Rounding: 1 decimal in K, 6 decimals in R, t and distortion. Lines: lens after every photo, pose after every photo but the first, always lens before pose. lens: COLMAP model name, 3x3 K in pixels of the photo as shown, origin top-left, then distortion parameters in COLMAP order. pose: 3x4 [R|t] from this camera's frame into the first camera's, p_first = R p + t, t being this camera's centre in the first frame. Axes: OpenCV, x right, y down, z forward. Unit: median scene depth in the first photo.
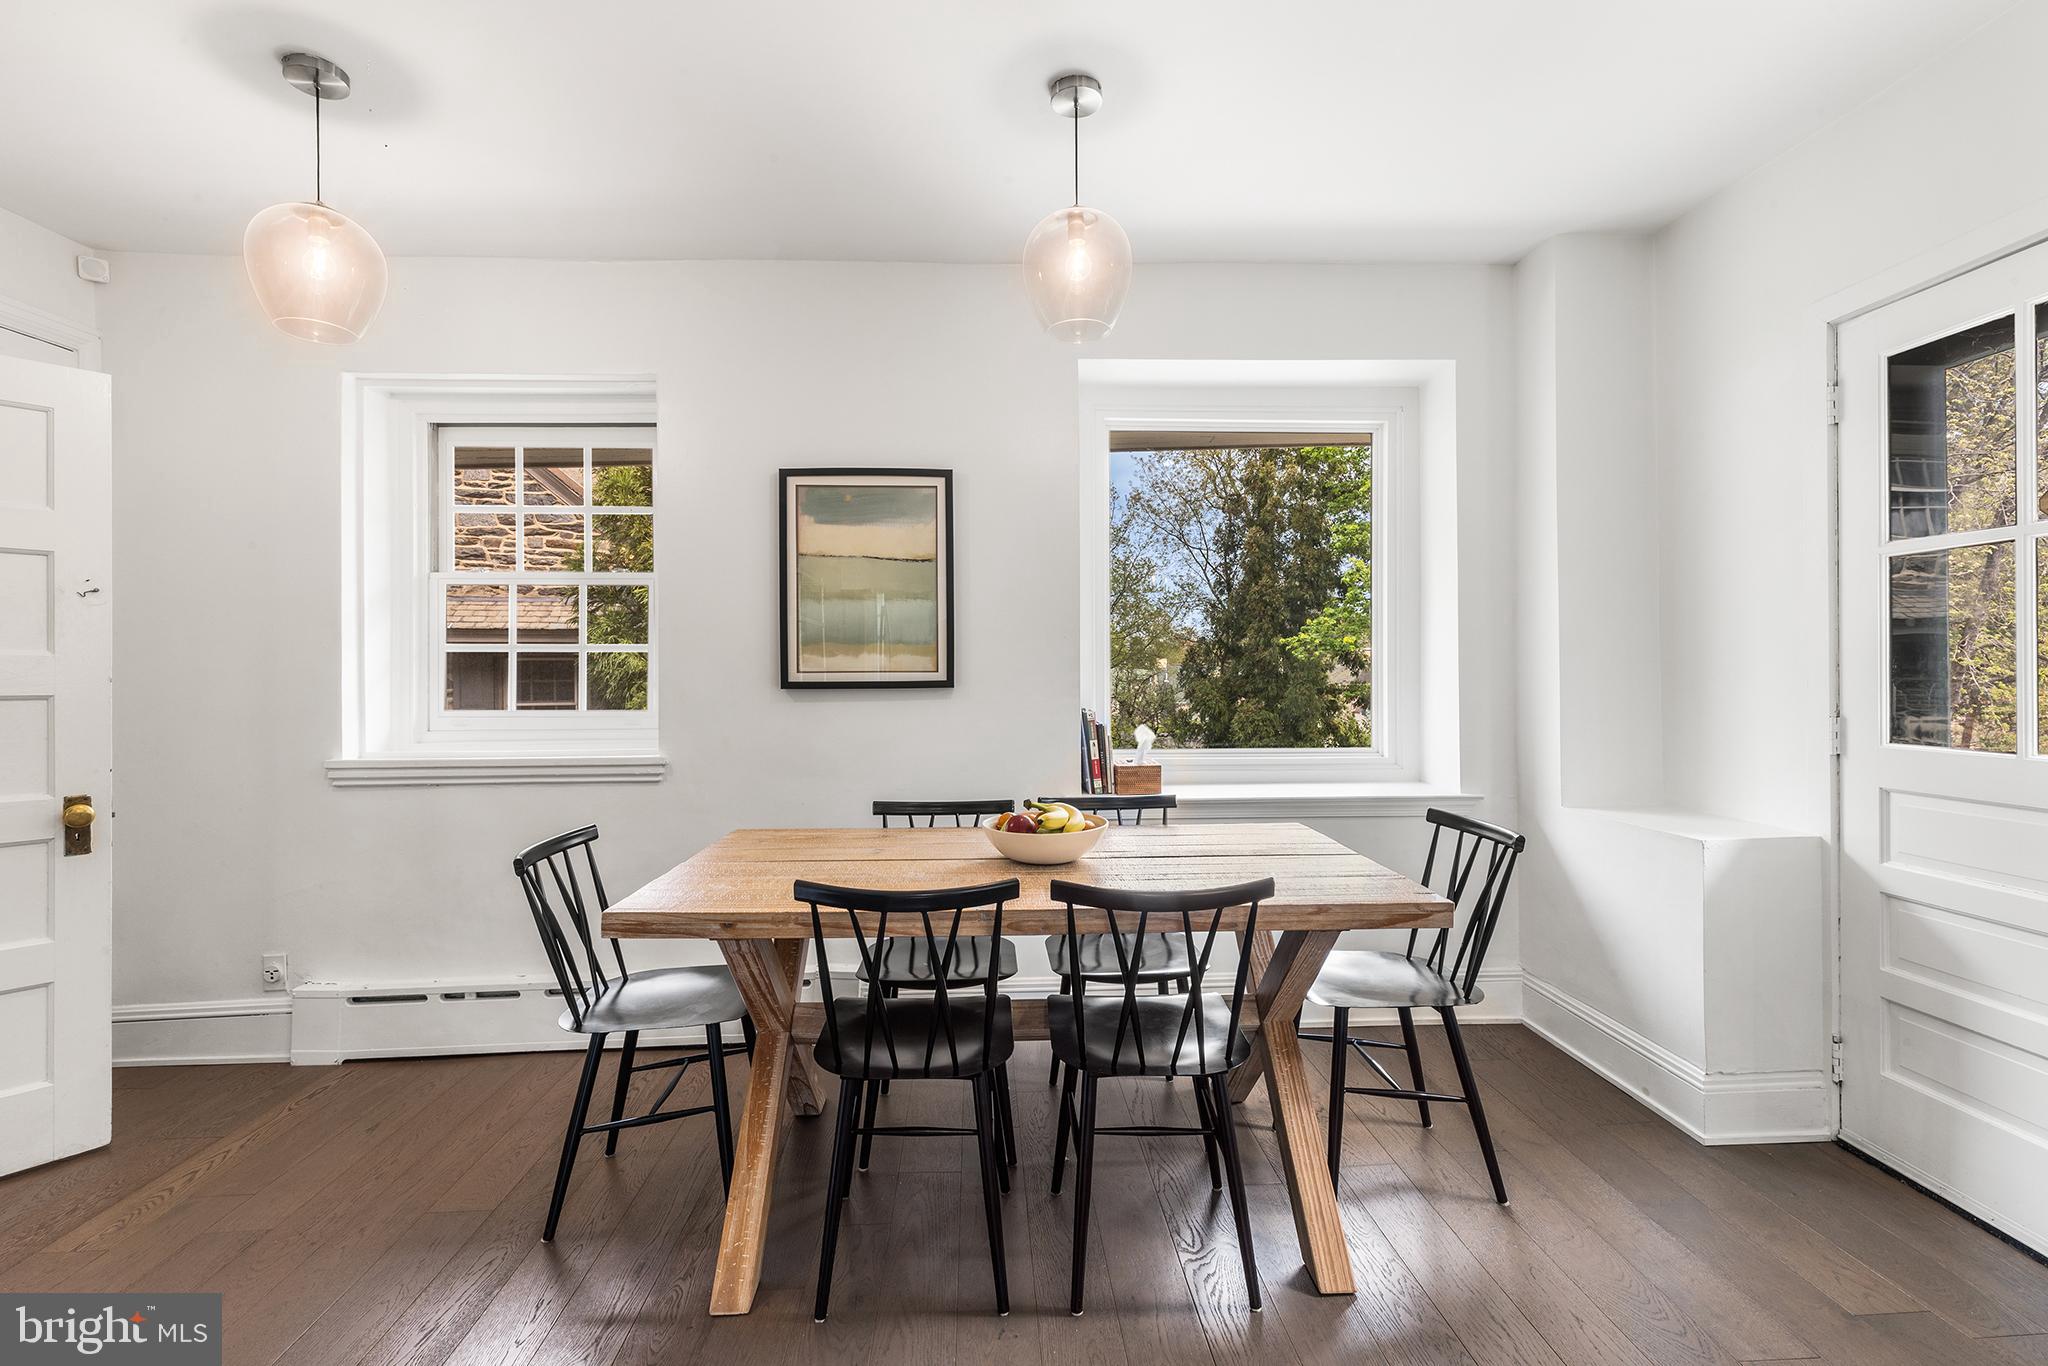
lens RADIAL K [[941.9, 0, 1024.0], [0, 941.9, 683.0], [0, 0, 1]] dist [-0.000004, -0.000092]
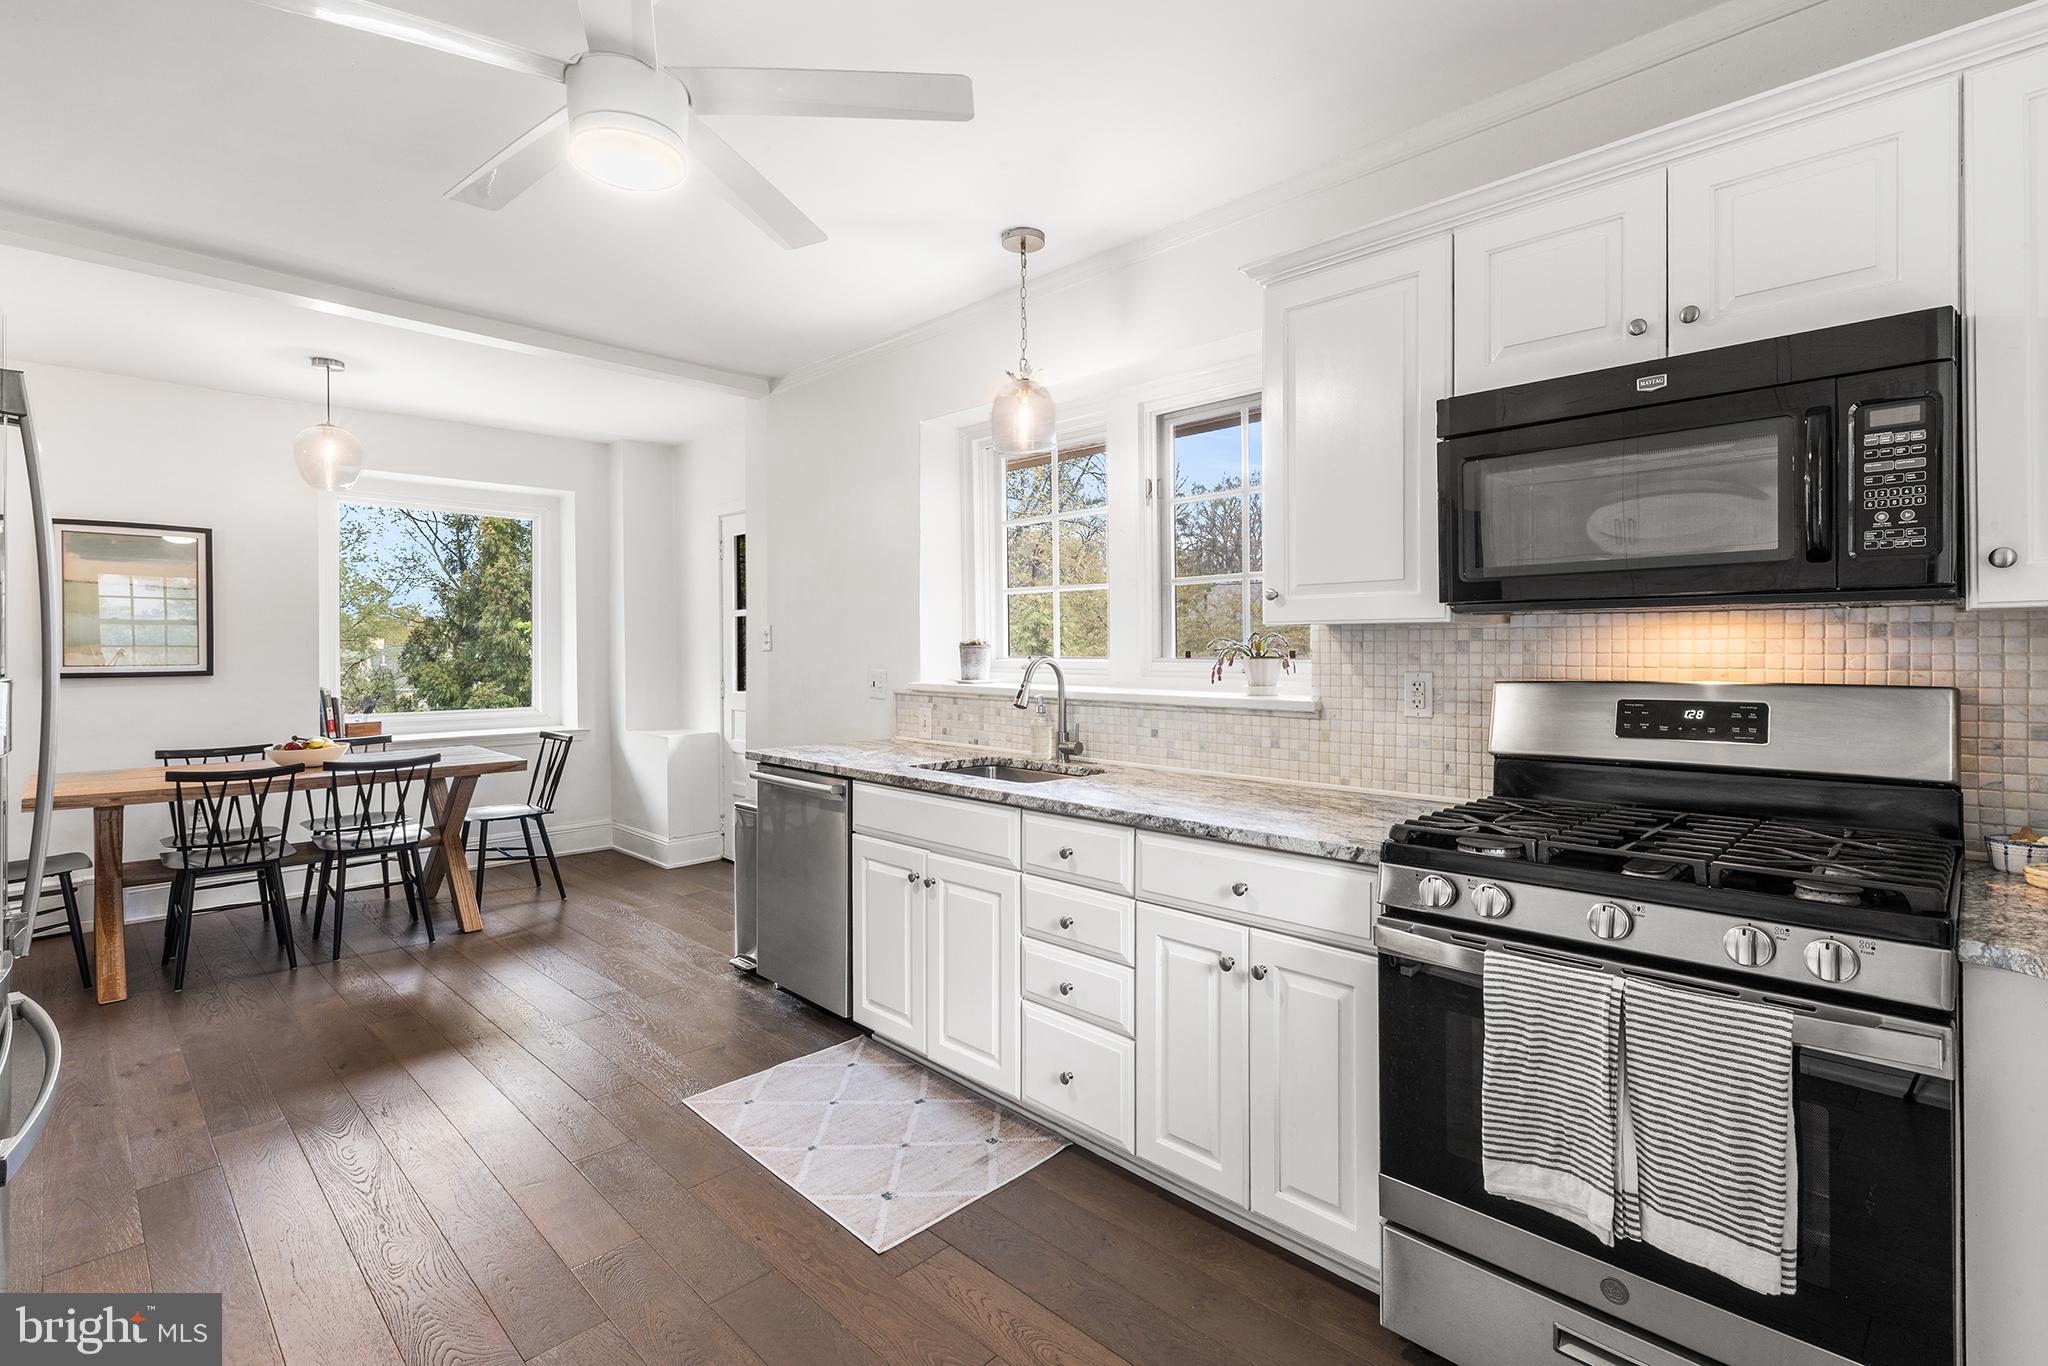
lens RADIAL K [[938.0, 0, 1025.6], [0, 938.0, 650.0], [0, 0, 1]] dist [0.003077, 0.000268]
pose [[0.731964, 0.000918, 0.681343, -0.143263], [0.009456, 0.999889, -0.011506, -0.005837], [-0.681278, 0.014865, 0.731874, -0.931828]]
